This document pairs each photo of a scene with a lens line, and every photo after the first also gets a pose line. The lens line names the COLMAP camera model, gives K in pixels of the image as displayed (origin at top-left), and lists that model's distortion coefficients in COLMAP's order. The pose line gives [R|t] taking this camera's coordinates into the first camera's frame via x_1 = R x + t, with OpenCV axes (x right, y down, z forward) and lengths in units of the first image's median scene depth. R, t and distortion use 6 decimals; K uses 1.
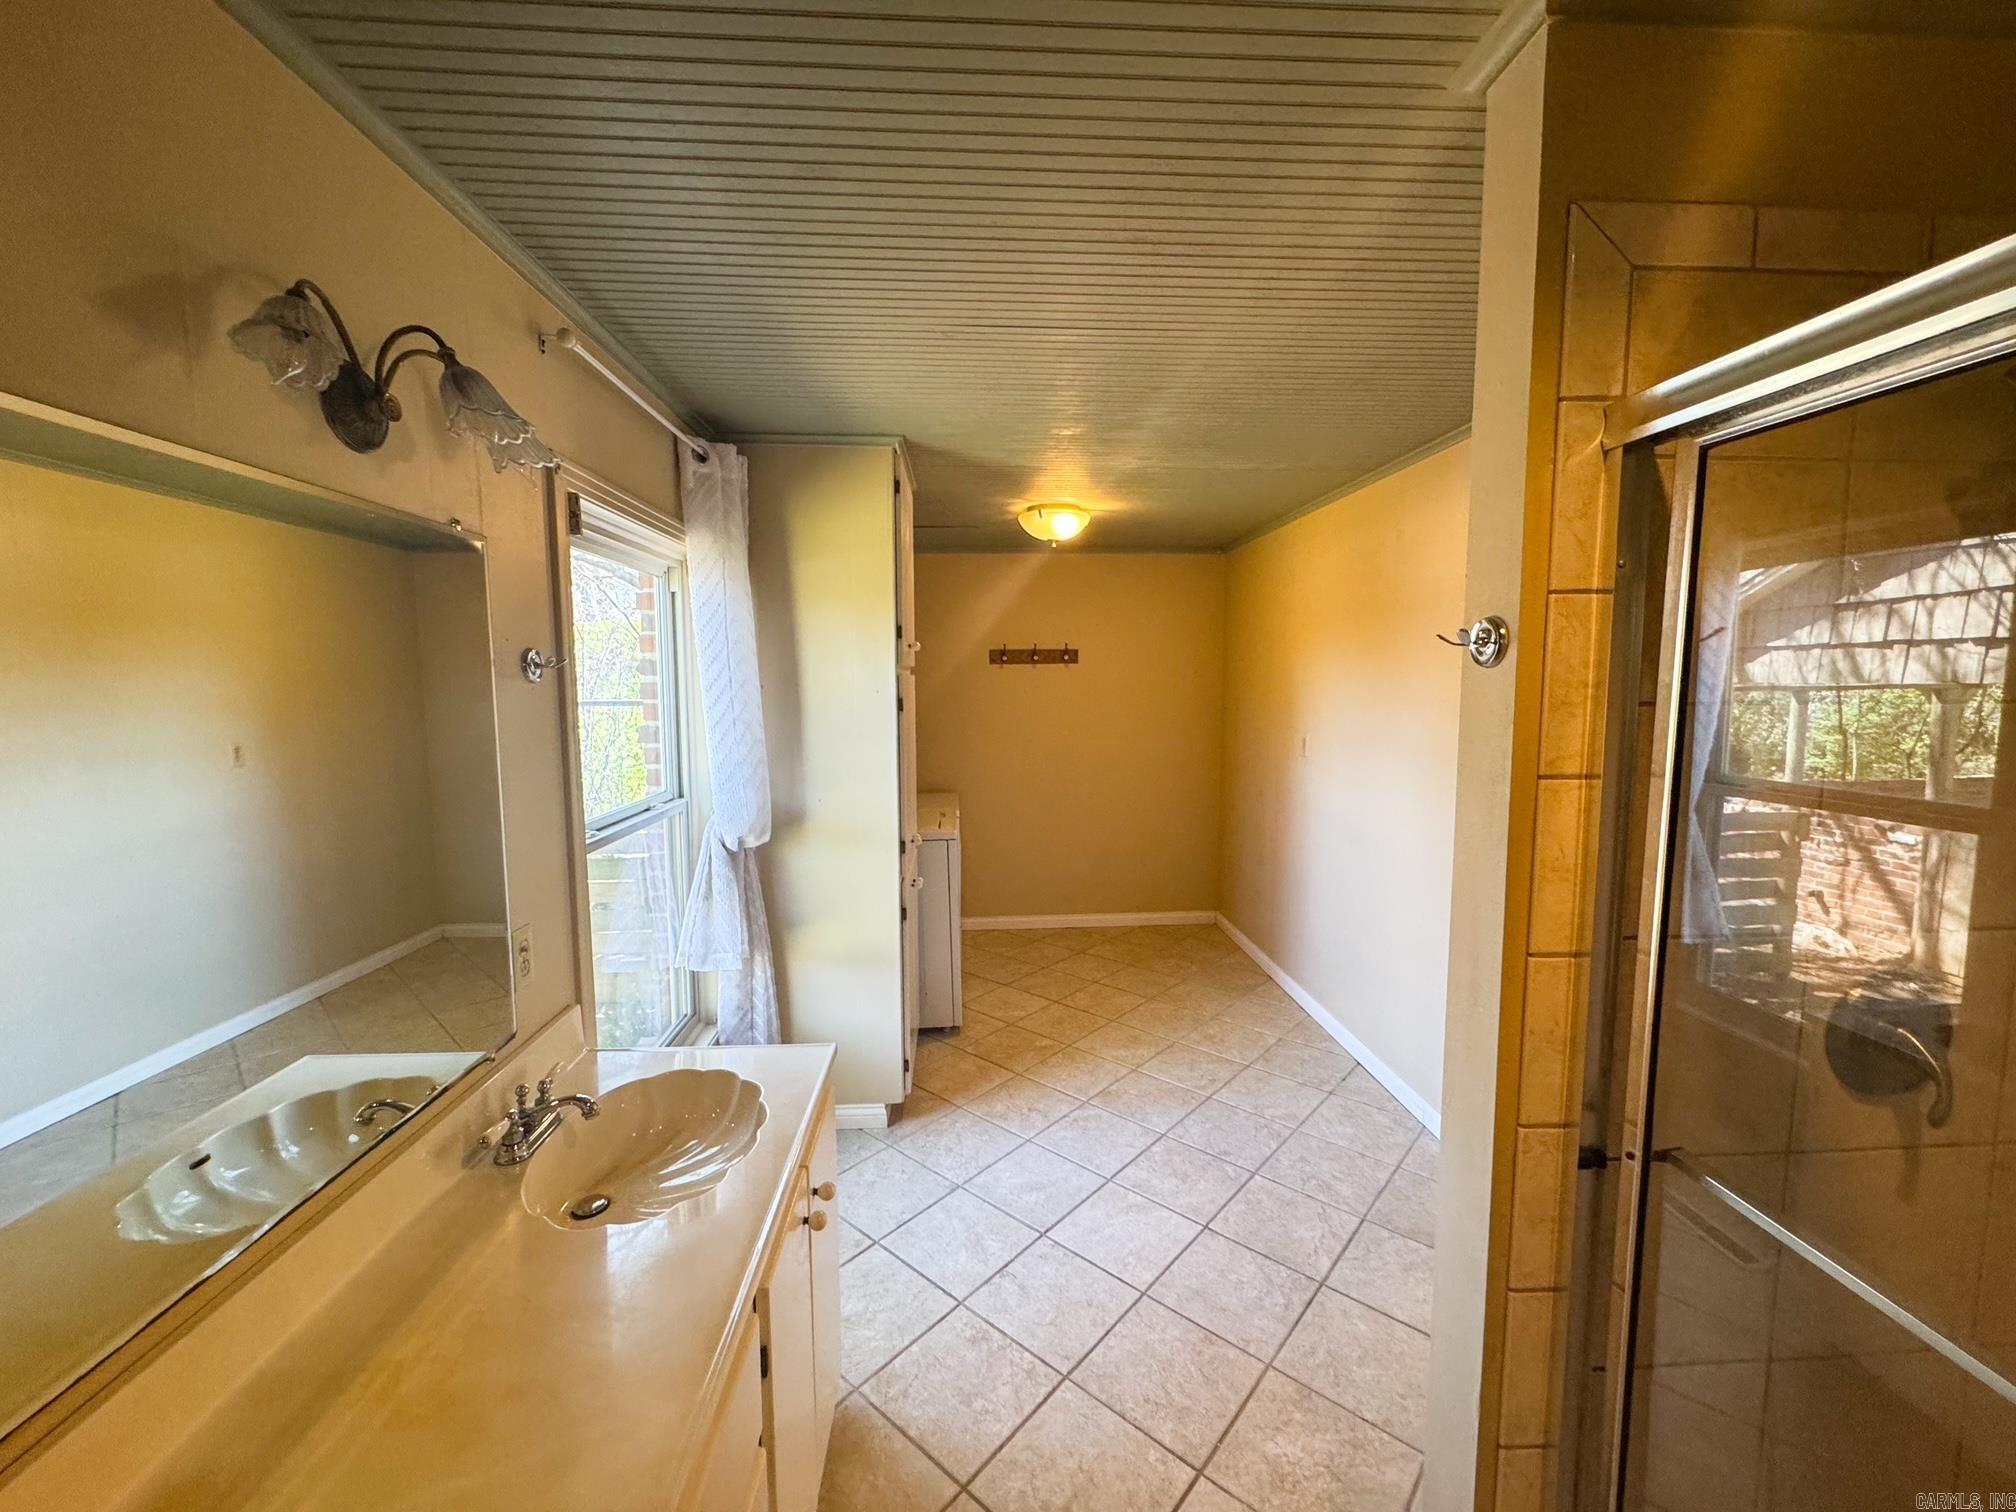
lens RADIAL K [[798.8, 0, 1008.0], [0, 798.8, 757.4], [0, 0, 1]] dist [0.000994, 0.000221]
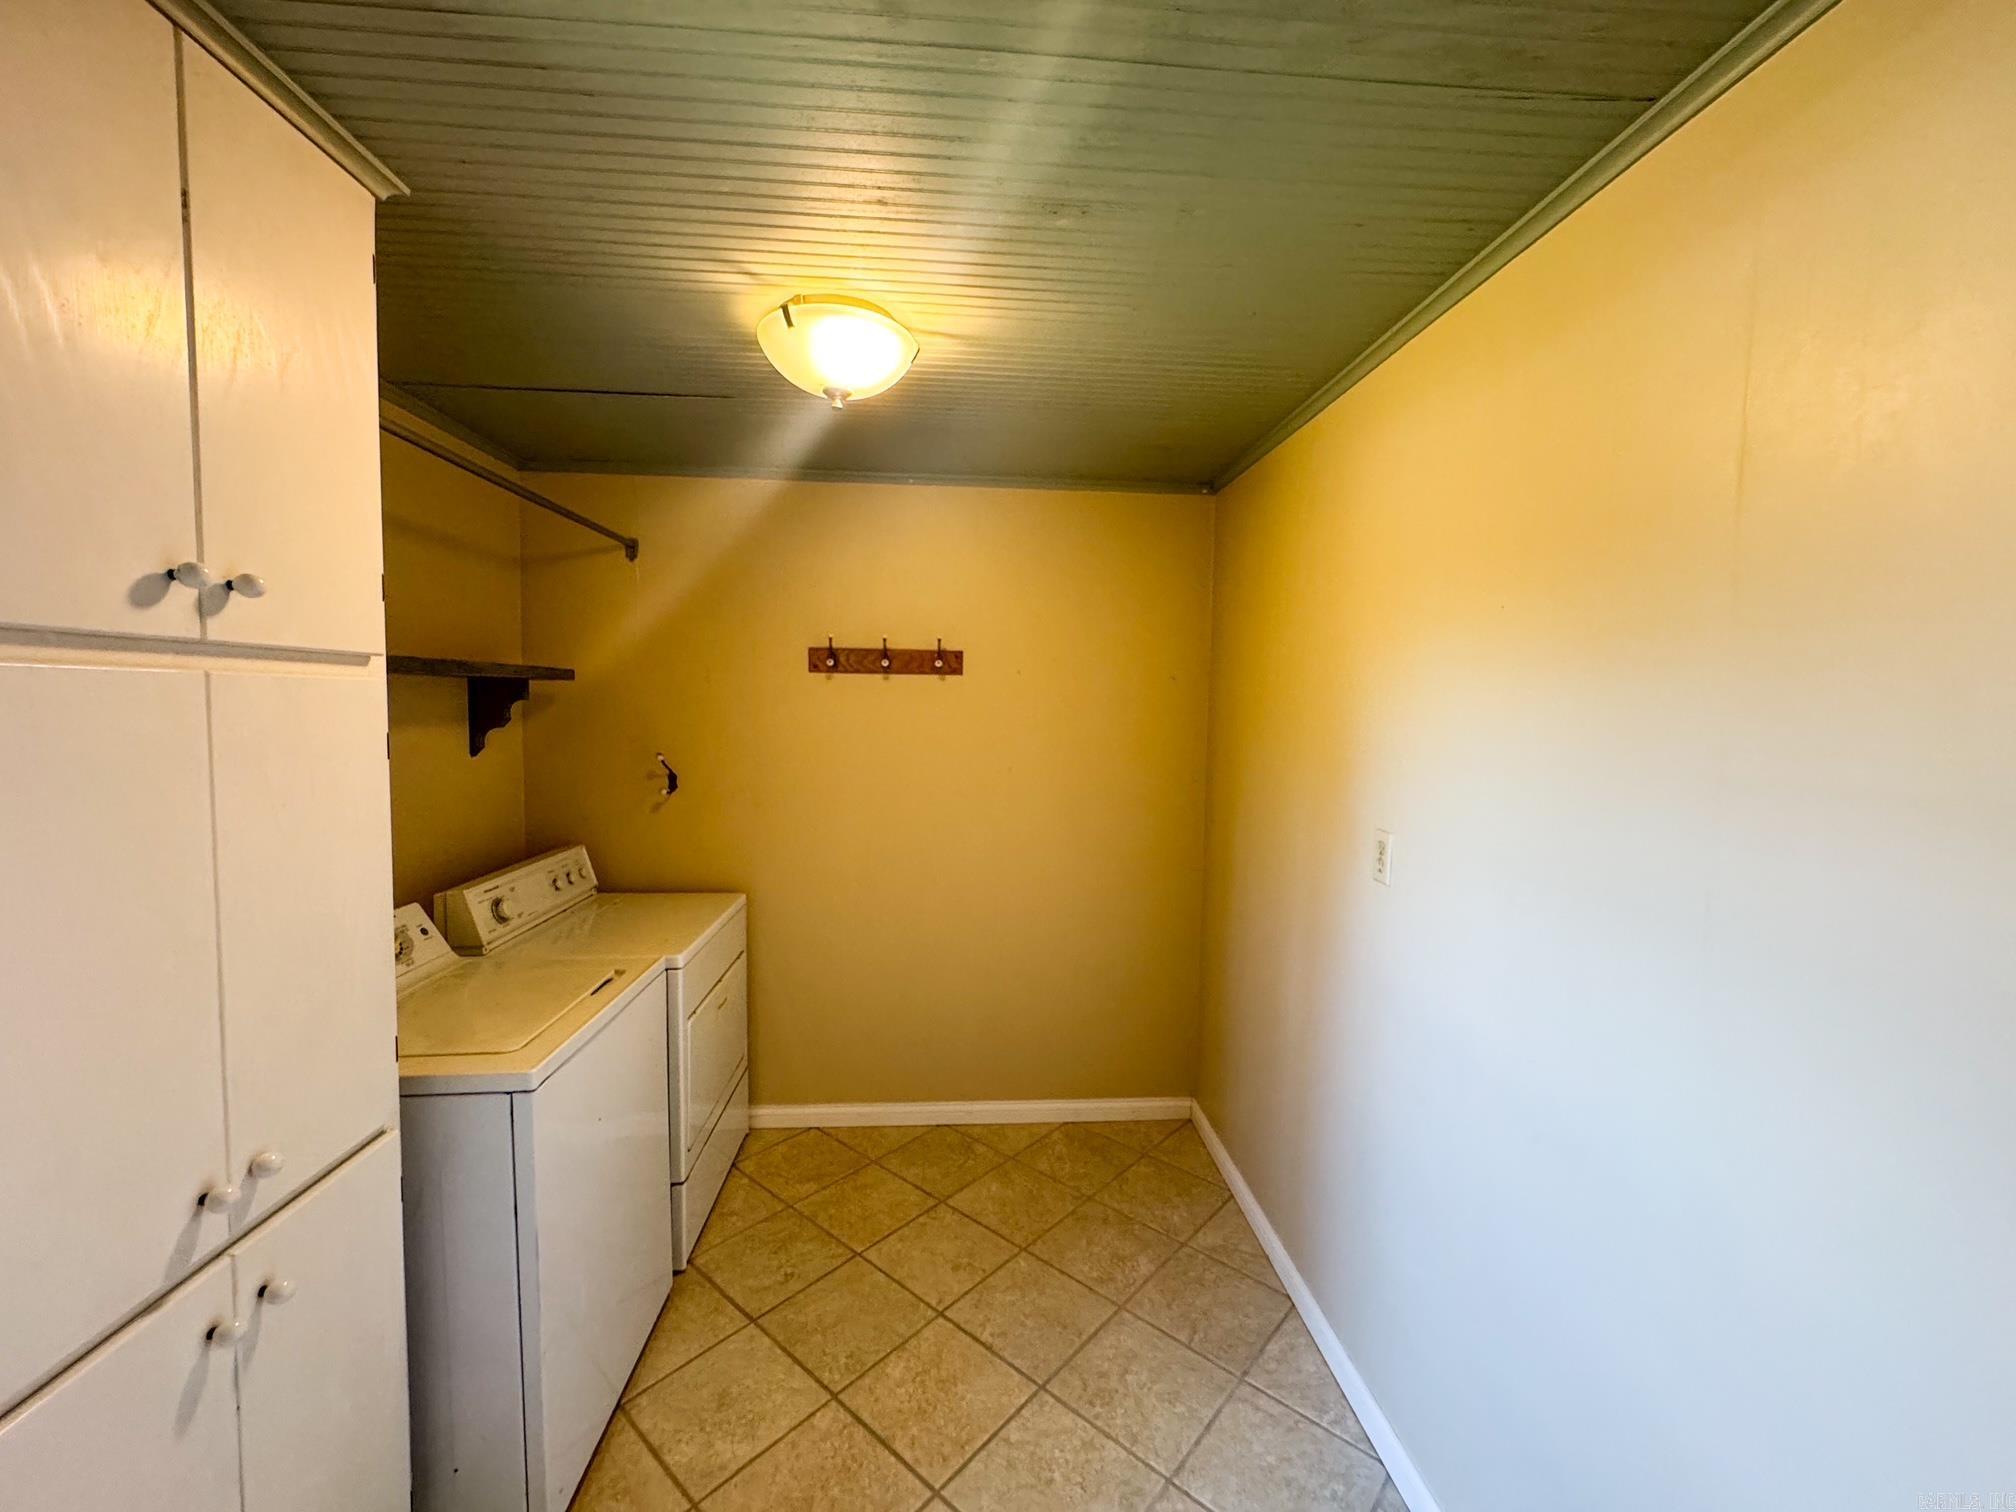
lens RADIAL K [[798.8, 0, 1011.0], [0, 798.8, 752.3], [0, 0, 1]] dist [0.000994, 0.000221]
pose [[0.999535, 0.026070, 0.015845, 0.118031], [-0.025445, 0.998937, -0.038429, -0.040931], [-0.016830, 0.038008, 0.999136, 0.428185]]
